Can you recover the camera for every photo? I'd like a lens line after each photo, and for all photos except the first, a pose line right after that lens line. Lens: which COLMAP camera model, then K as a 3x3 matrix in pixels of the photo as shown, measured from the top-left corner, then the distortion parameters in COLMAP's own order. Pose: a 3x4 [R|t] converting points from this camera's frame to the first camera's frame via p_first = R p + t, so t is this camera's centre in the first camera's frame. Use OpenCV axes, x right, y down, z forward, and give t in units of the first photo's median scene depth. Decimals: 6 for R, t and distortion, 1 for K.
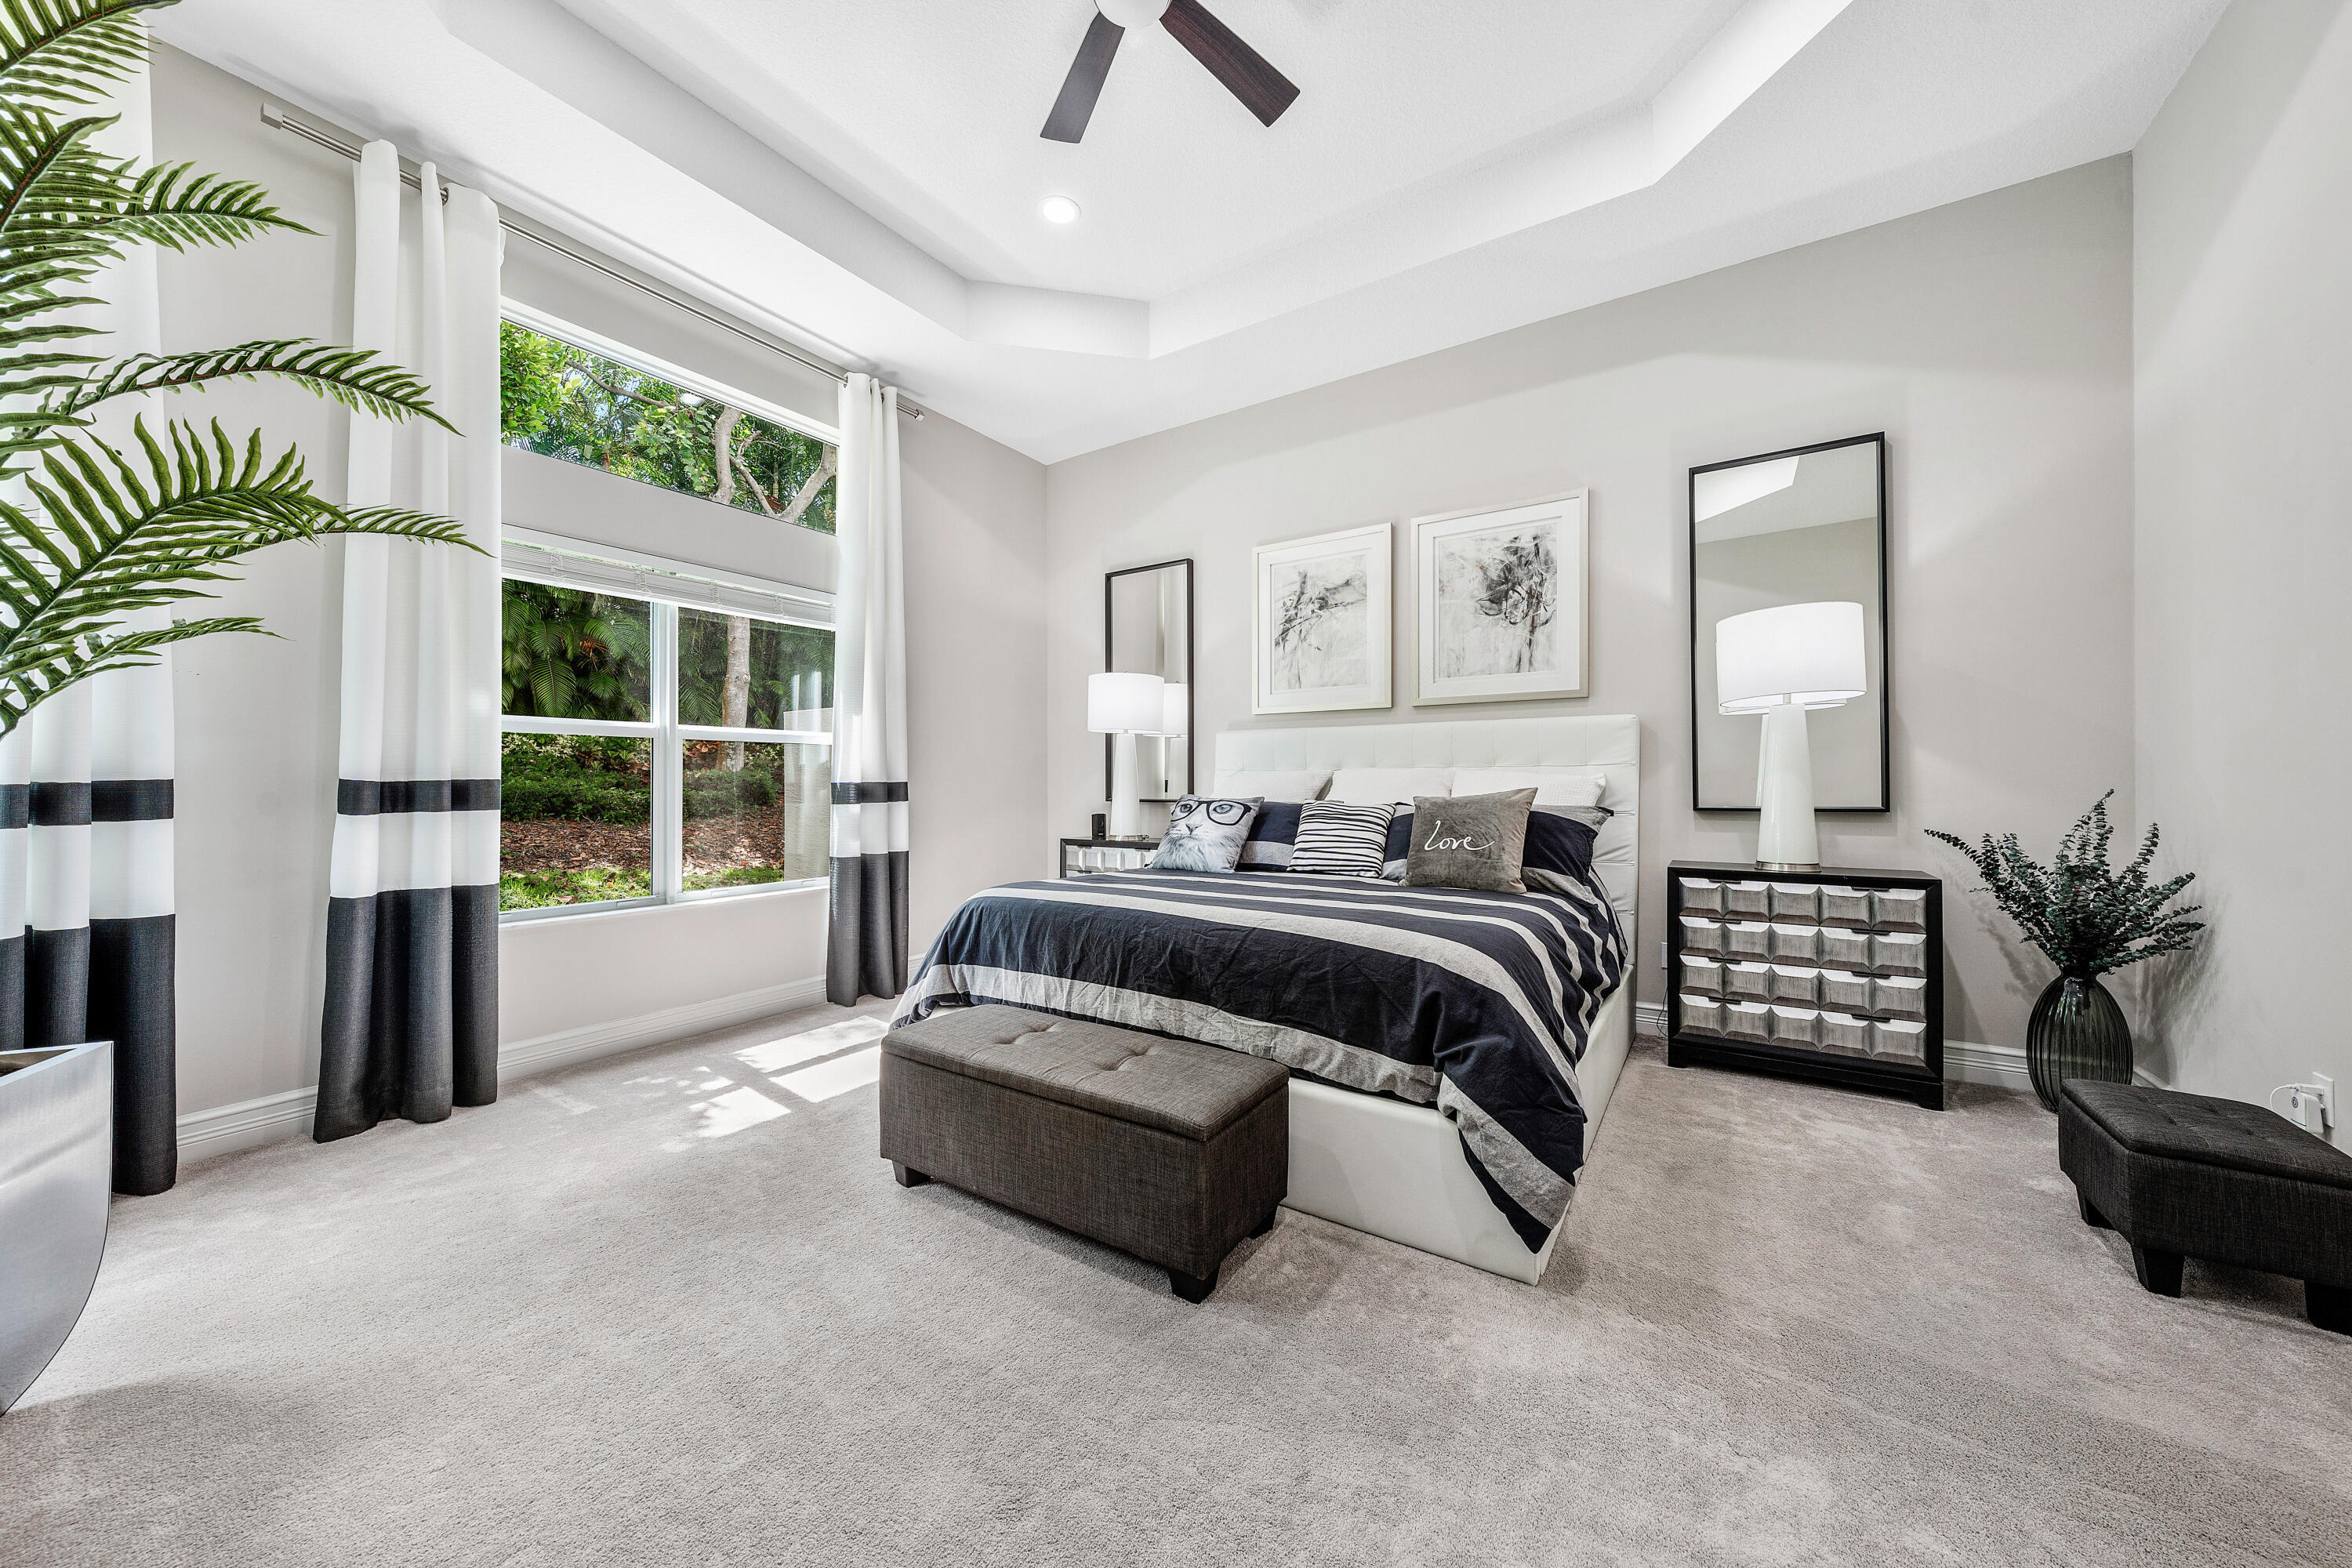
lens RADIAL K [[821.0, 0, 1167.9], [0, 821.0, 784.7], [0, 0, 1]] dist [0.000970, 0.000027]
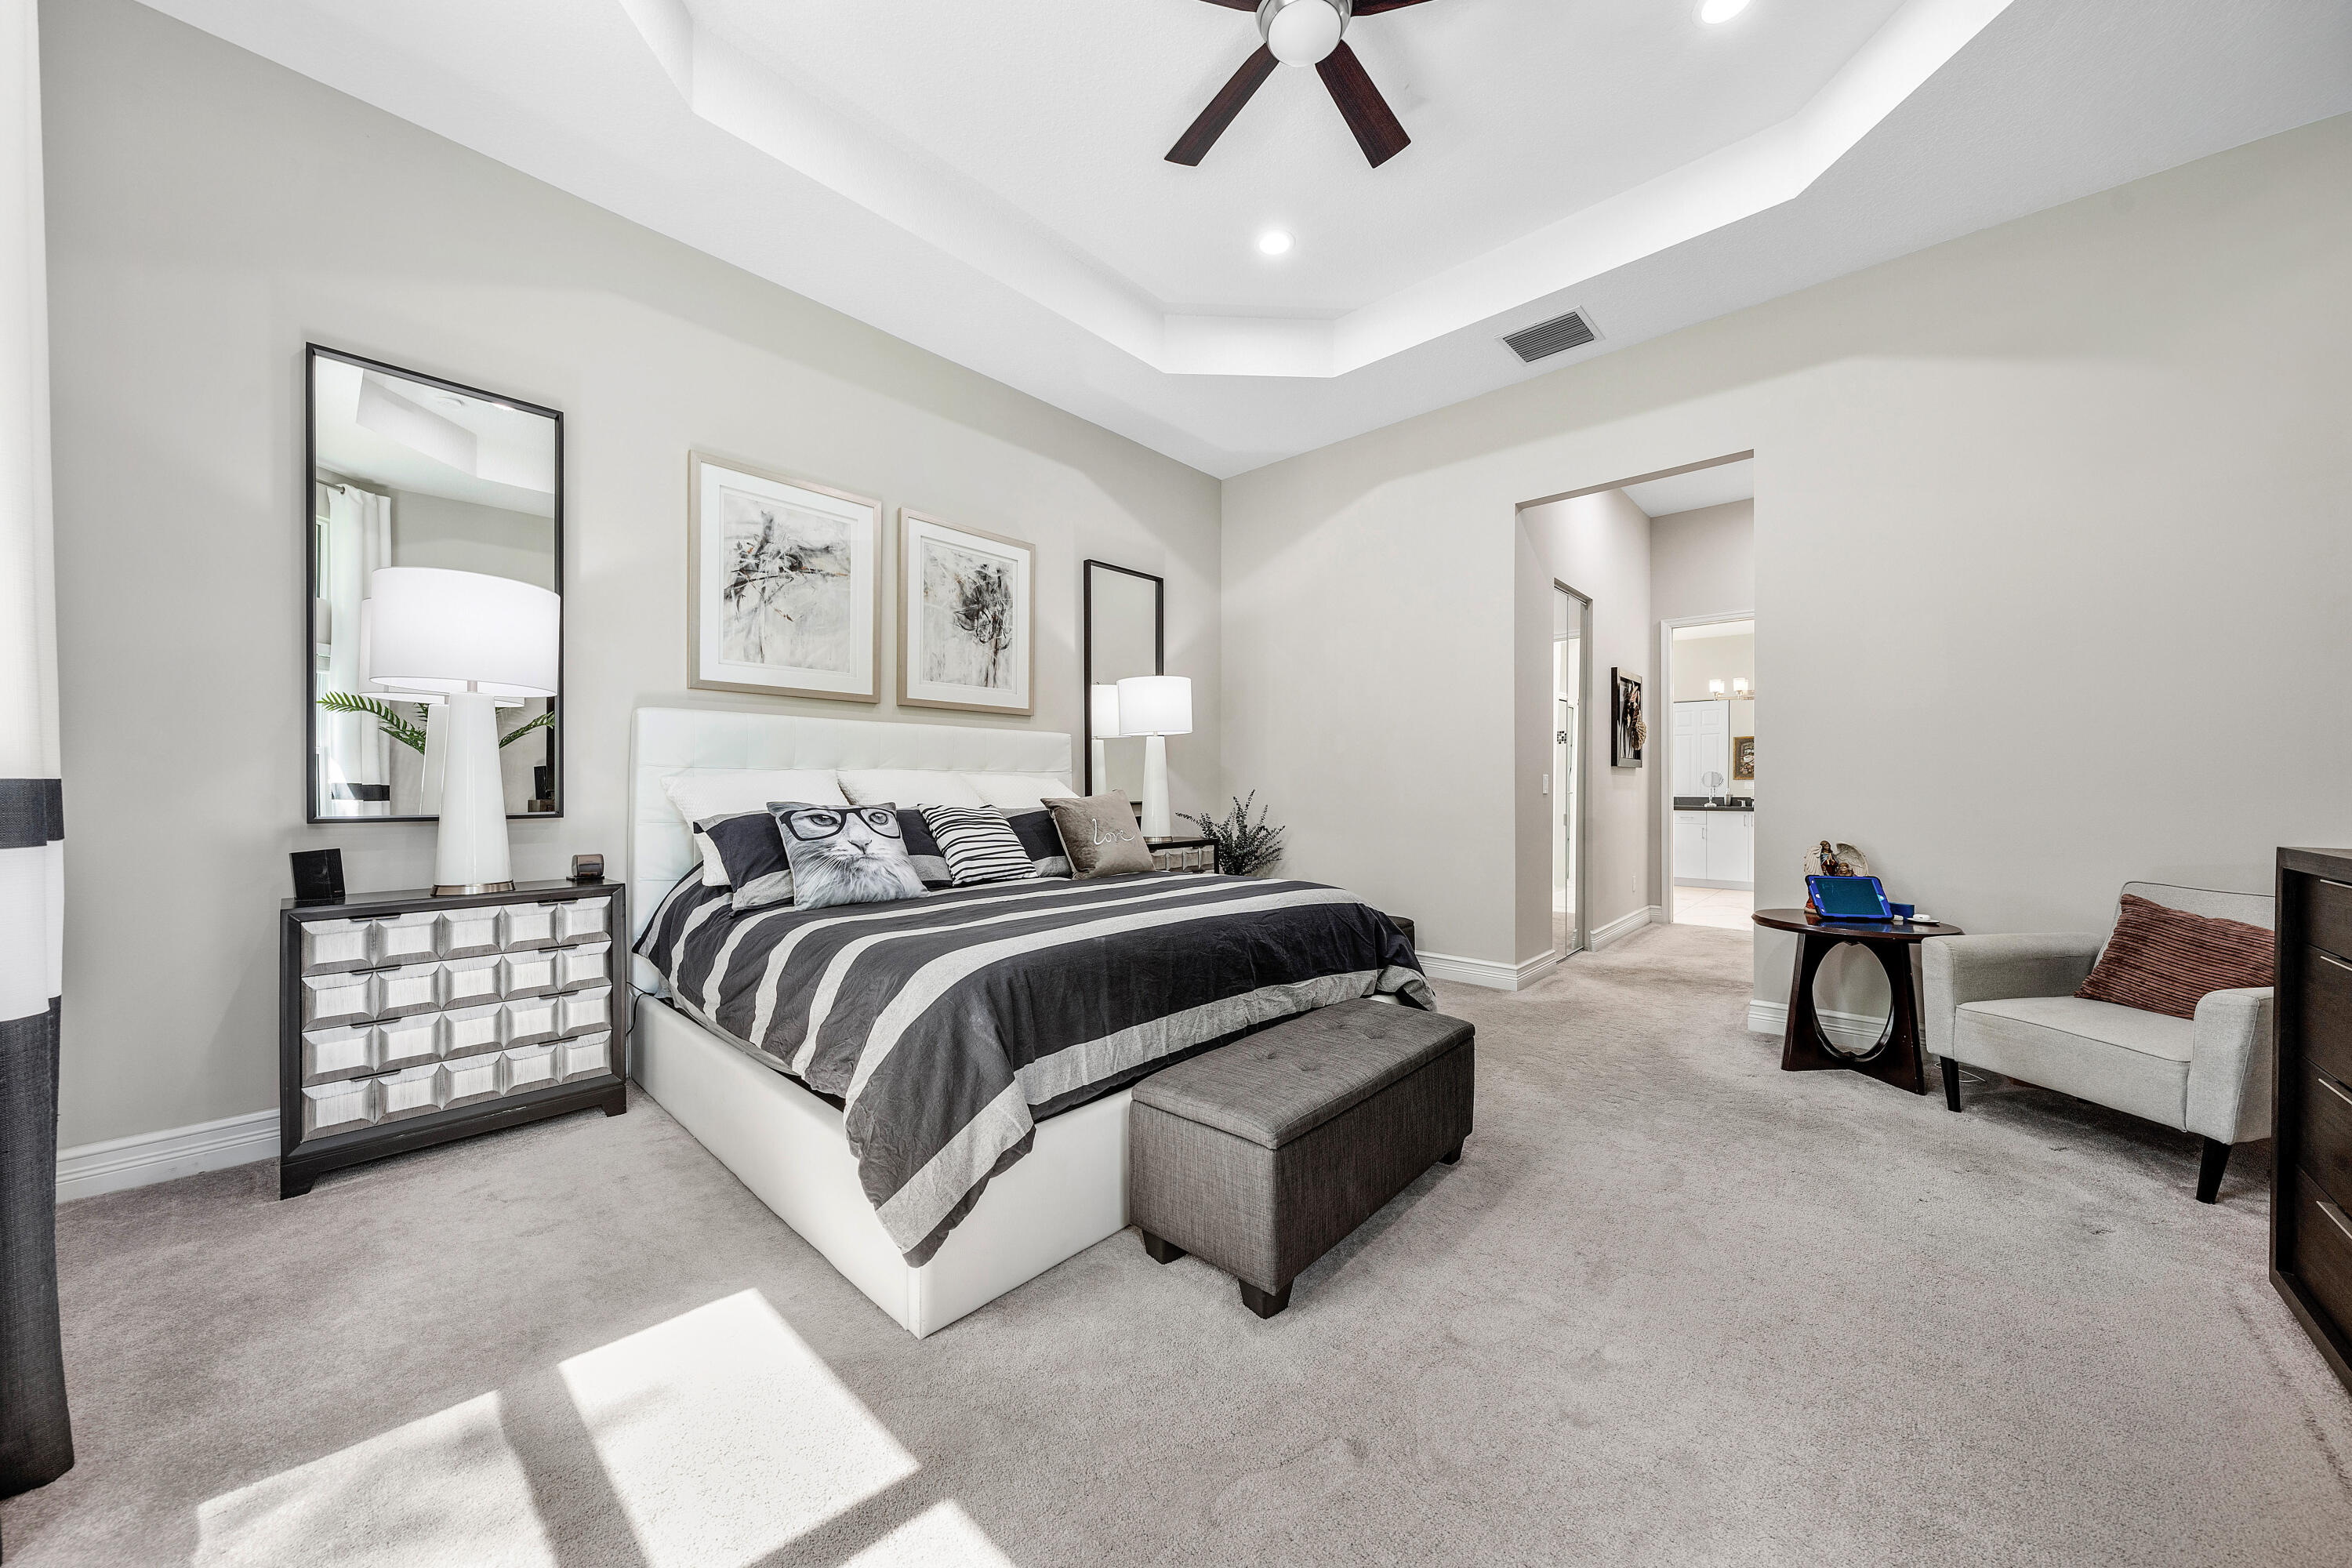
lens RADIAL K [[821.0, 0, 1191.4], [0, 821.0, 768.7], [0, 0, 1]] dist [0.000970, 0.000027]
pose [[0.117309, 0.035660, 0.992455, -0.629398], [0.025742, 0.998910, -0.038935, 0.022331], [-0.992762, 0.030115, 0.116263, 0.606012]]
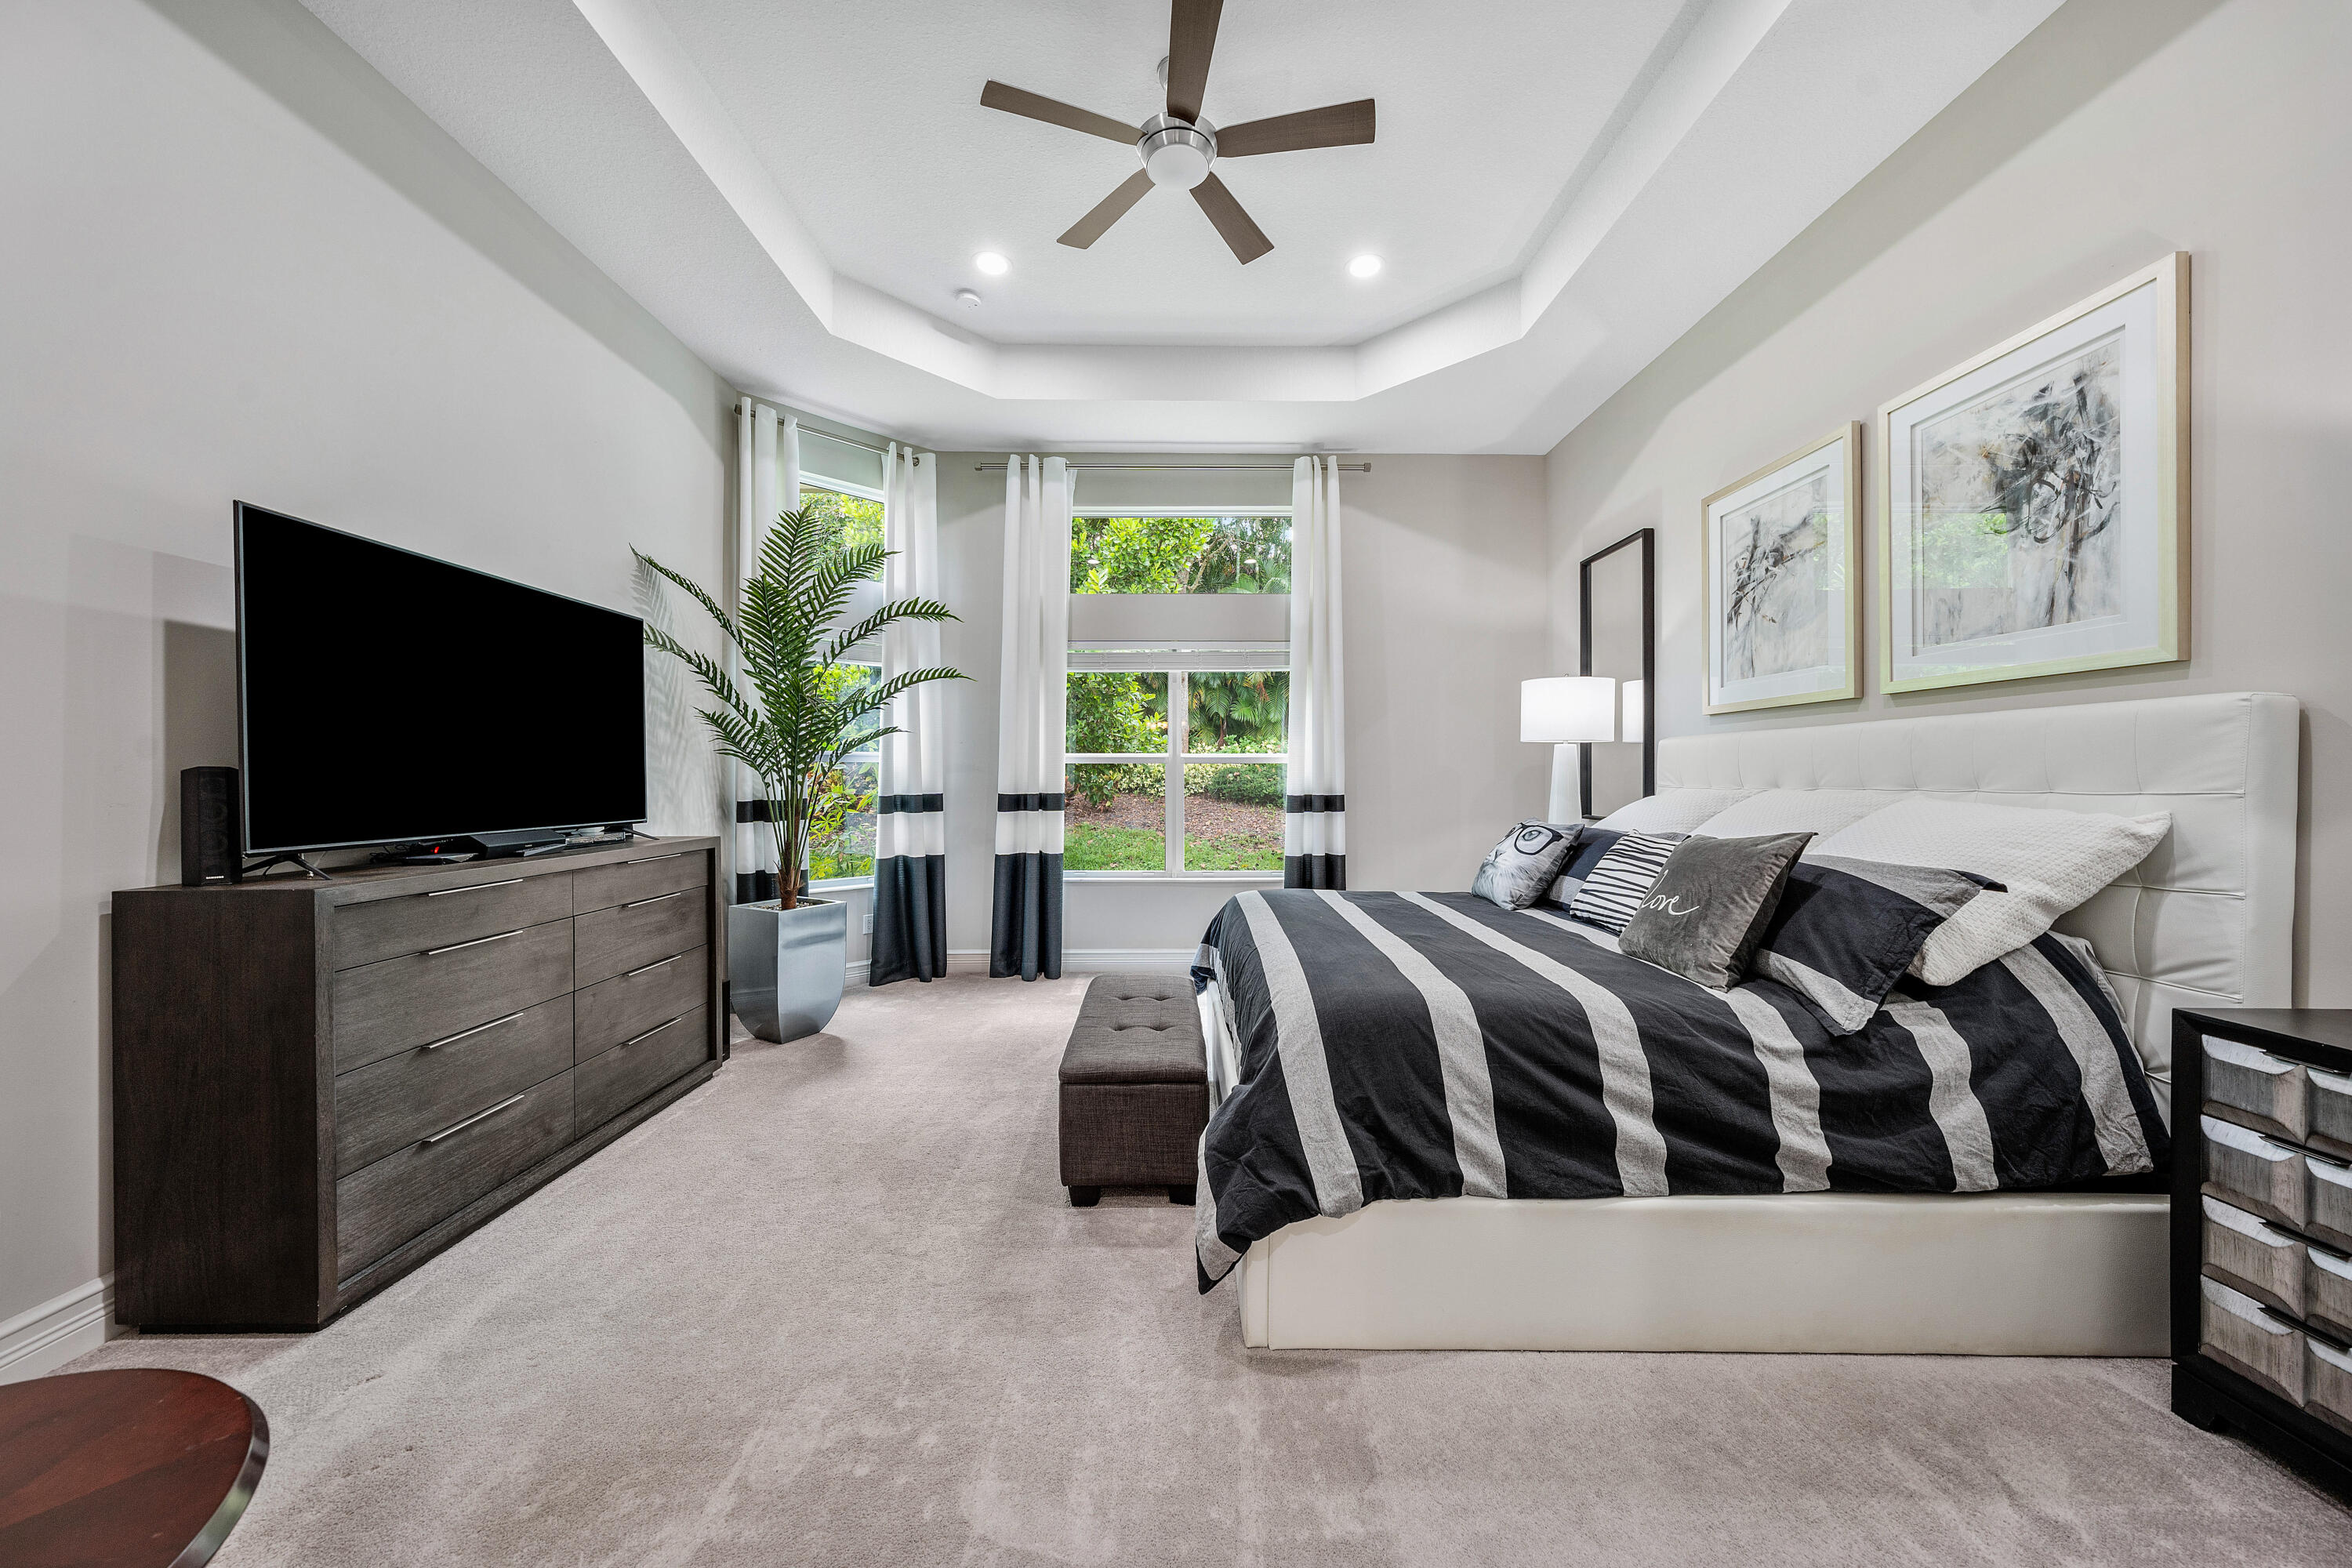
lens RADIAL K [[821.0, 0, 1171.3], [0, 821.0, 782.1], [0, 0, 1]] dist [0.000970, 0.000027]
pose [[0.549081, 0.006864, -0.835741, 0.570532], [-0.001298, 0.999972, 0.007360, -0.032505], [0.835768, -0.002956, 0.549075, 0.184241]]
